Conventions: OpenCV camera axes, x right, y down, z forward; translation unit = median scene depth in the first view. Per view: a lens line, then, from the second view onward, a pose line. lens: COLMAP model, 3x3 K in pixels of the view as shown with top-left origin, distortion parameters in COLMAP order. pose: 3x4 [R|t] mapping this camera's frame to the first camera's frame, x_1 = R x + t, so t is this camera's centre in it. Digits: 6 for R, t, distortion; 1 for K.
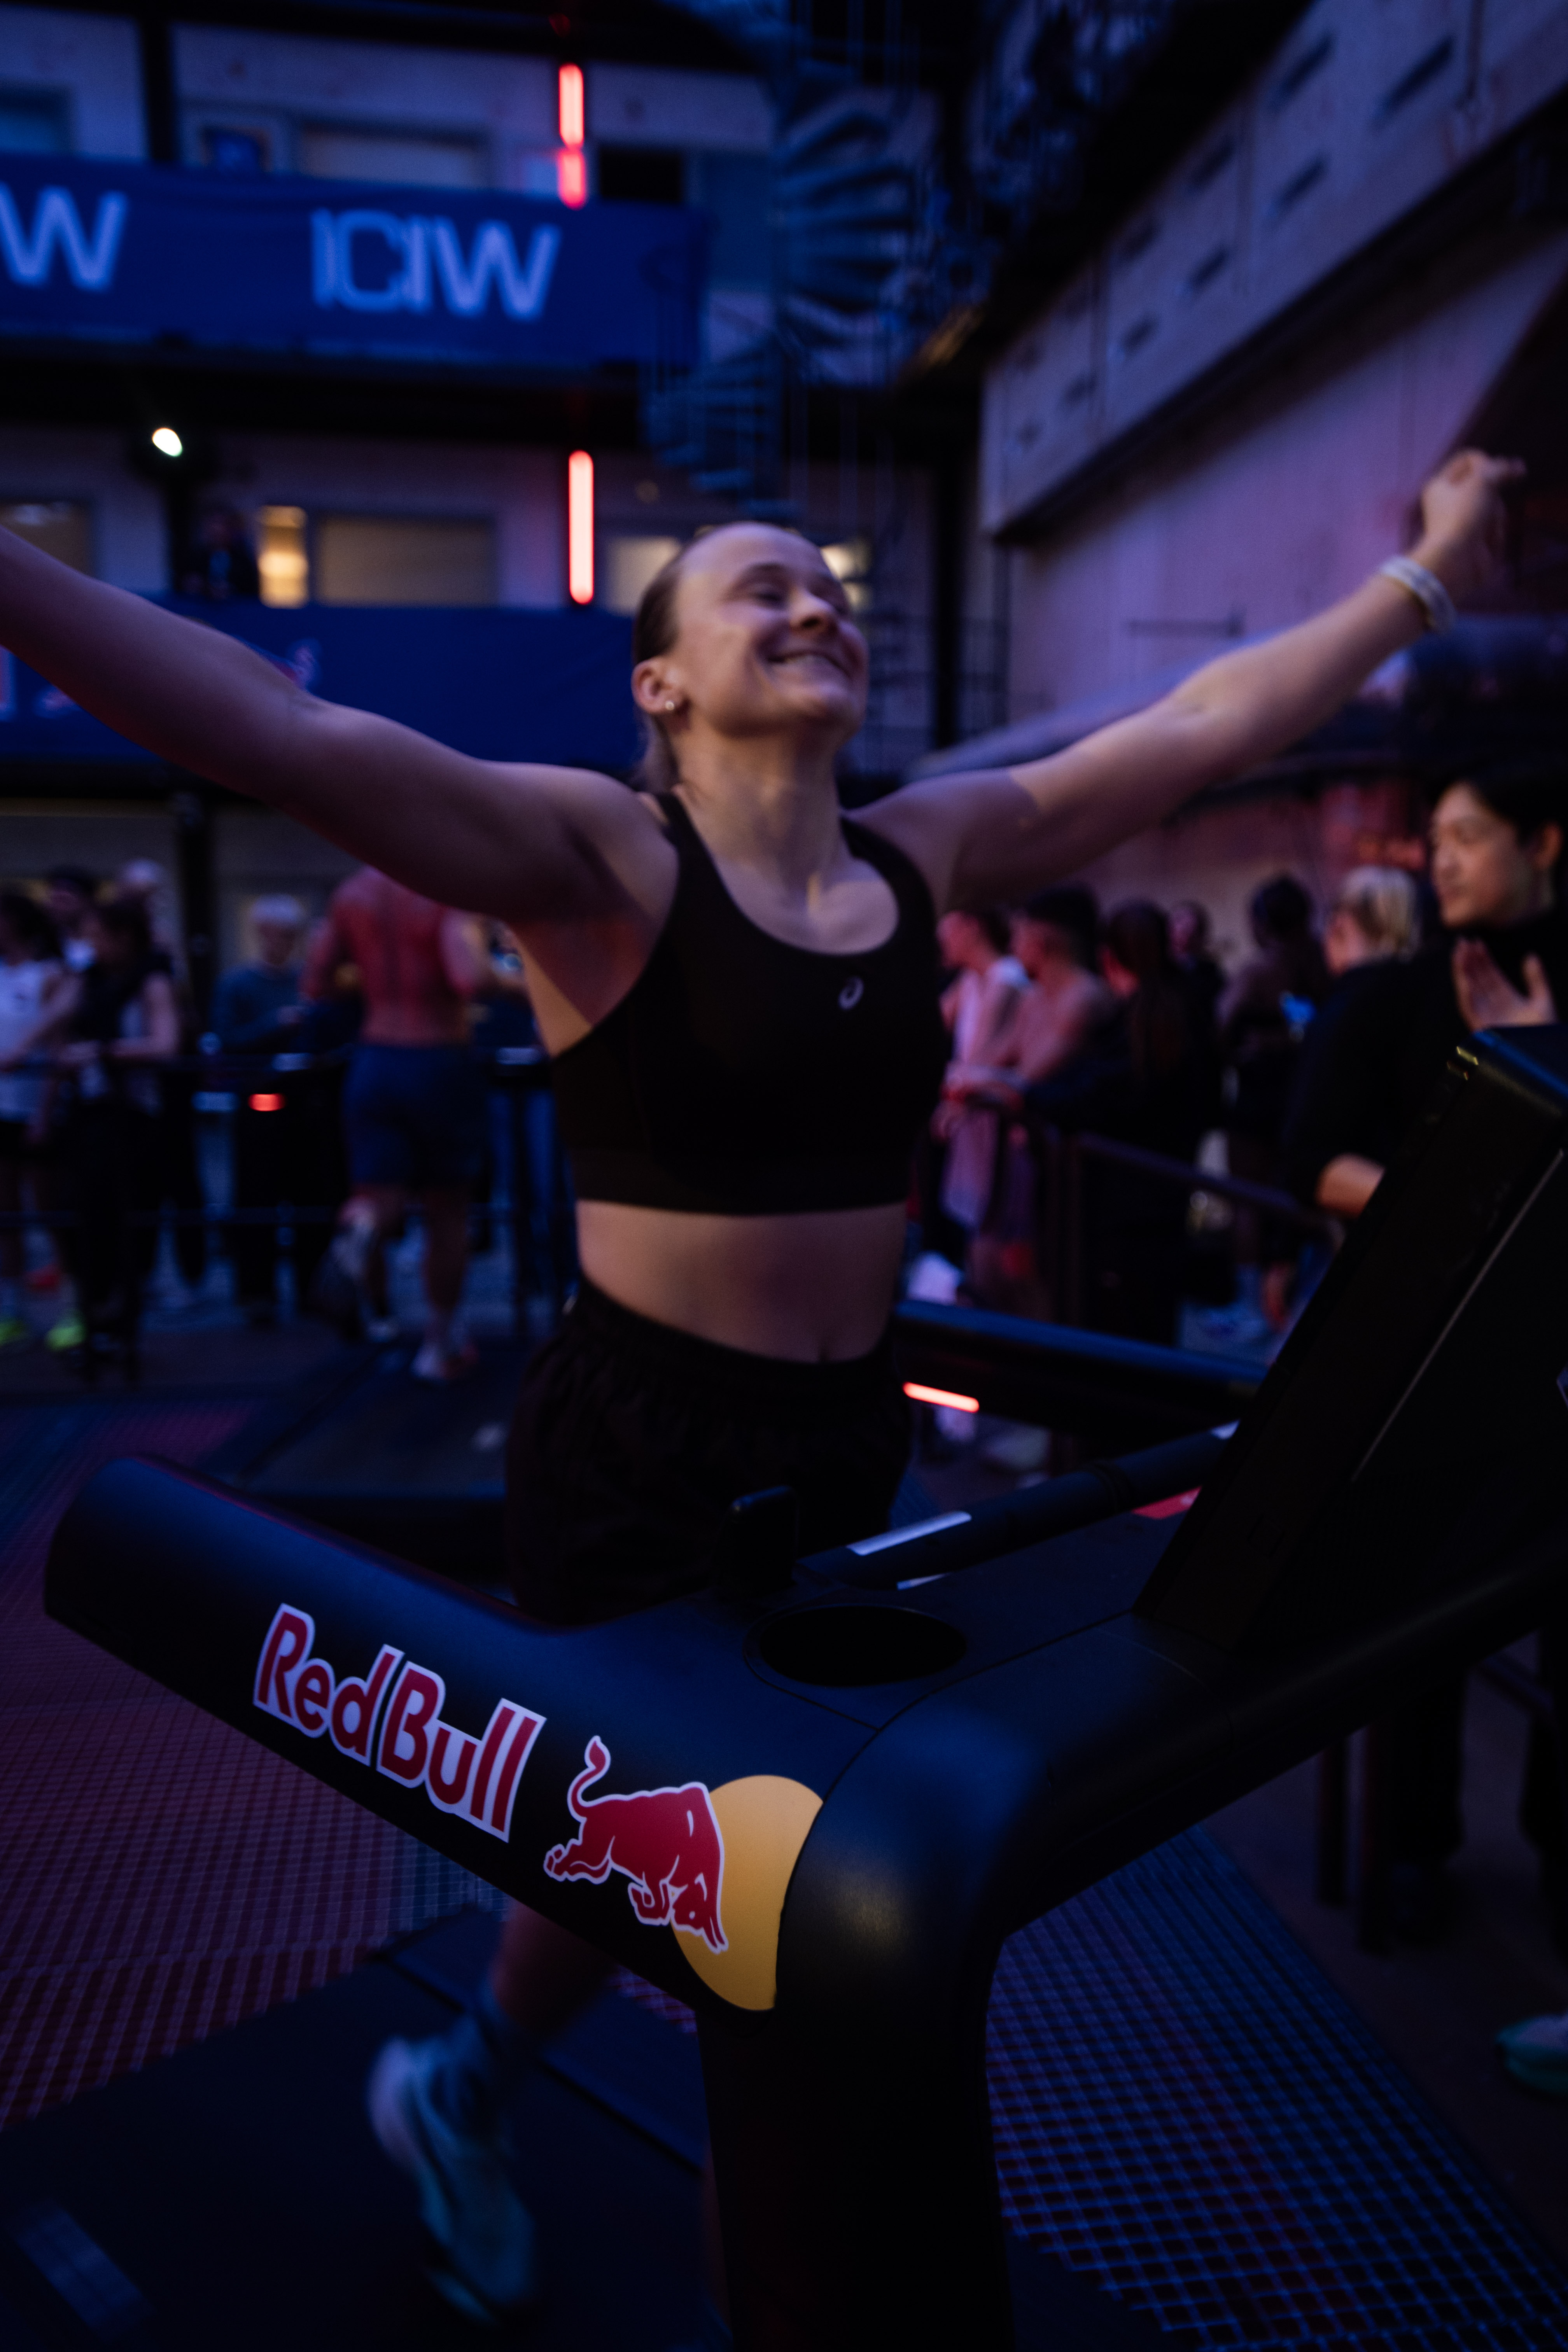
lens RADIAL K [[1907.3, 0, 789.8], [0, 1907.3, 1165.1], [0, 0, 1]] dist [0.005396, 0.076596]
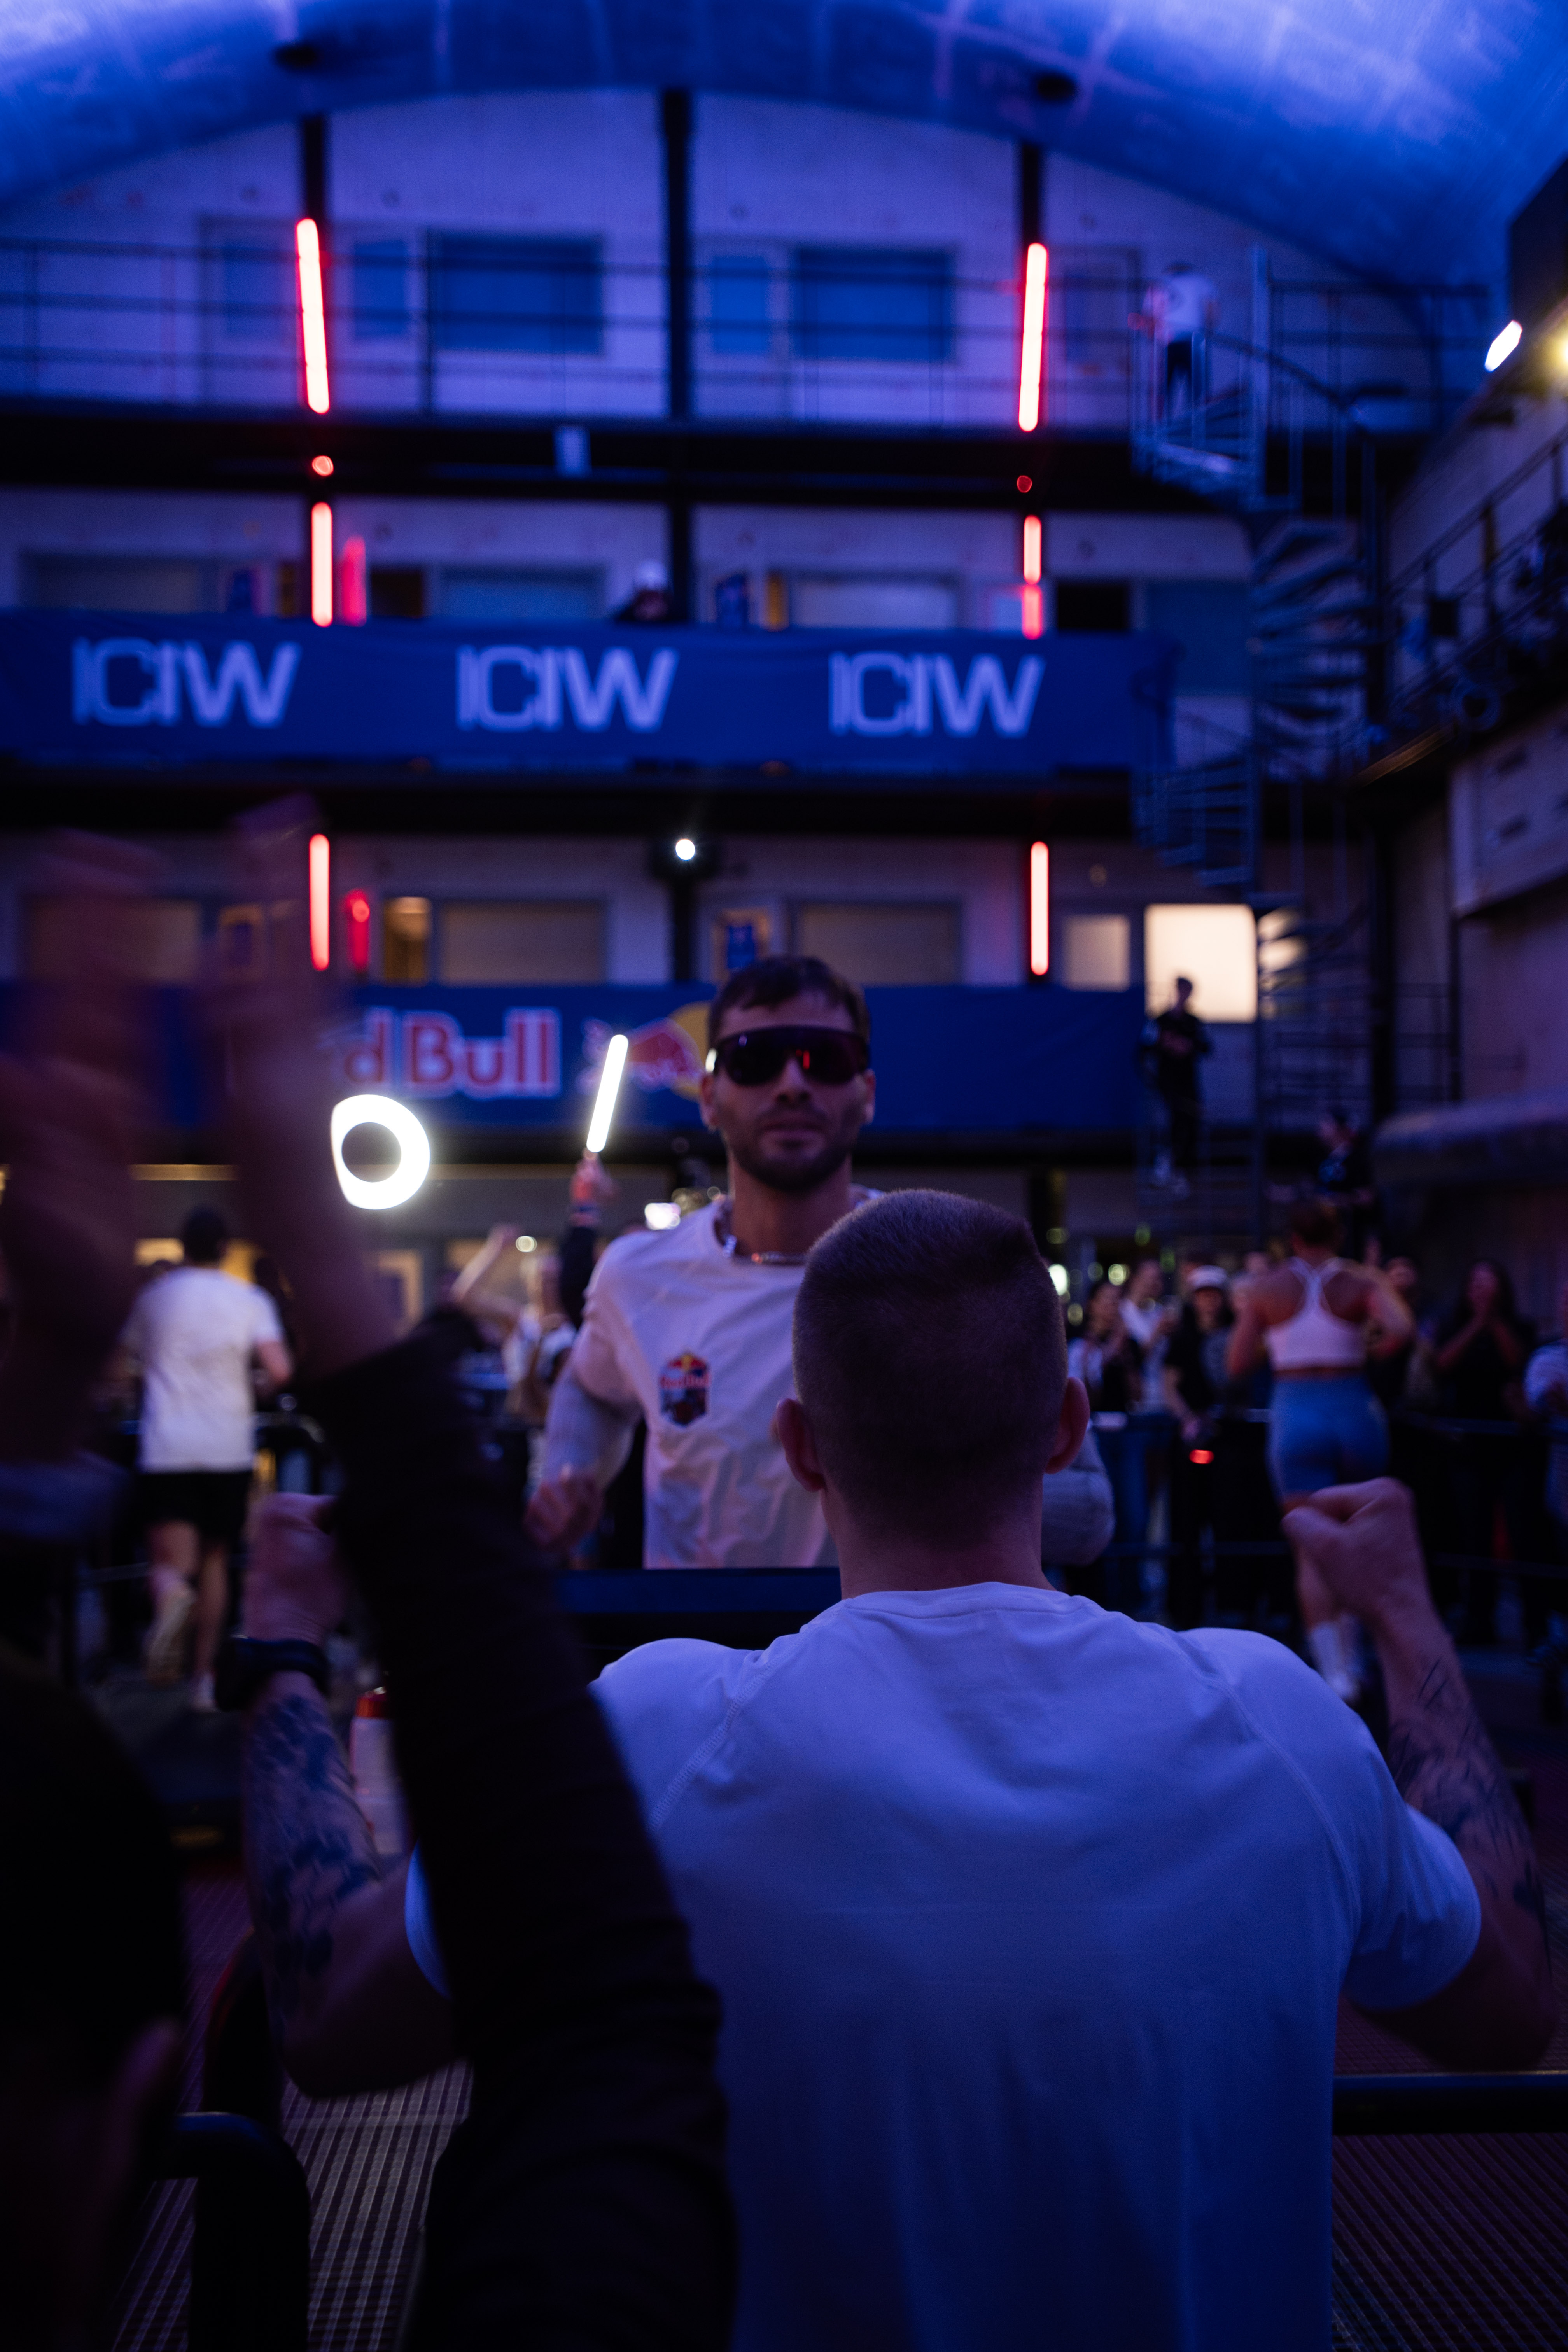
lens RADIAL K [[2047.1, 0, 784.8], [0, 2047.1, 1181.1], [0, 0, 1]] dist [0.022881, 0.068989]
pose [[0.995309, -0.009779, -0.096255, -0.154770], [-0.005712, 0.987203, -0.159366, 0.004049], [0.096582, 0.159168, 0.982516, -0.137746]]
